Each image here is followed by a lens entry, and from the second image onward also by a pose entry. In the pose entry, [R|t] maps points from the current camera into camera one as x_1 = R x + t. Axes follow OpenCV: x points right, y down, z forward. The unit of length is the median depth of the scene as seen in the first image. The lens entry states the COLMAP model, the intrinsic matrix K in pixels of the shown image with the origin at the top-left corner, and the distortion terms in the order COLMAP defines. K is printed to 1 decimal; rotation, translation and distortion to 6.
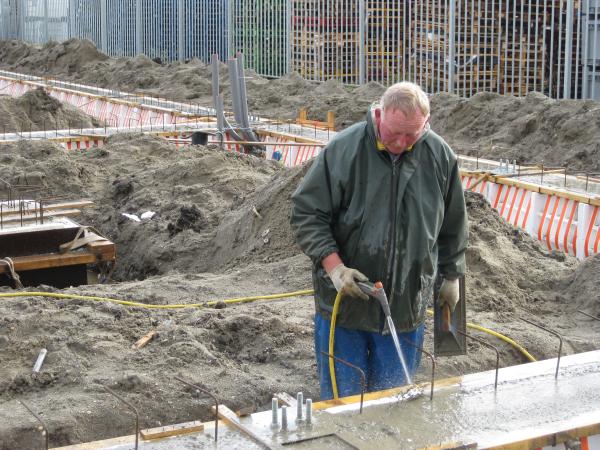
lens RADIAL K [[1194.6, 0, 300.0], [0, 1194.6, 225.0], [0, 0, 1]] dist [-0.099106, -0.096374]
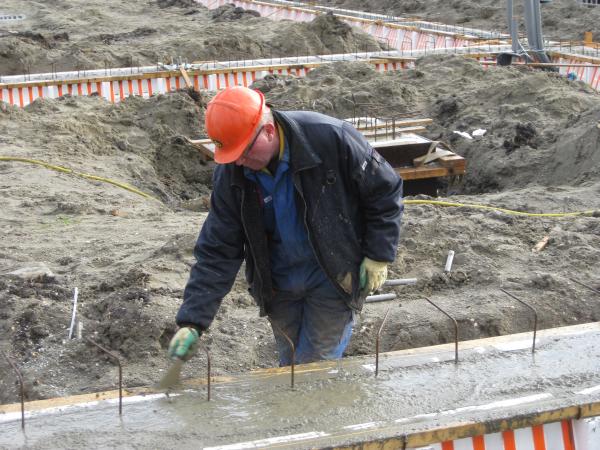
lens RADIAL K [[1194.6, 0, 300.0], [0, 1194.6, 225.0], [0, 0, 1]] dist [-0.099106, -0.096374]
pose [[0.983328, 0.015143, -0.181210, -0.096481], [-0.004067, 0.998109, 0.061338, 0.009469], [0.181797, -0.059579, 0.981530, -0.054864]]
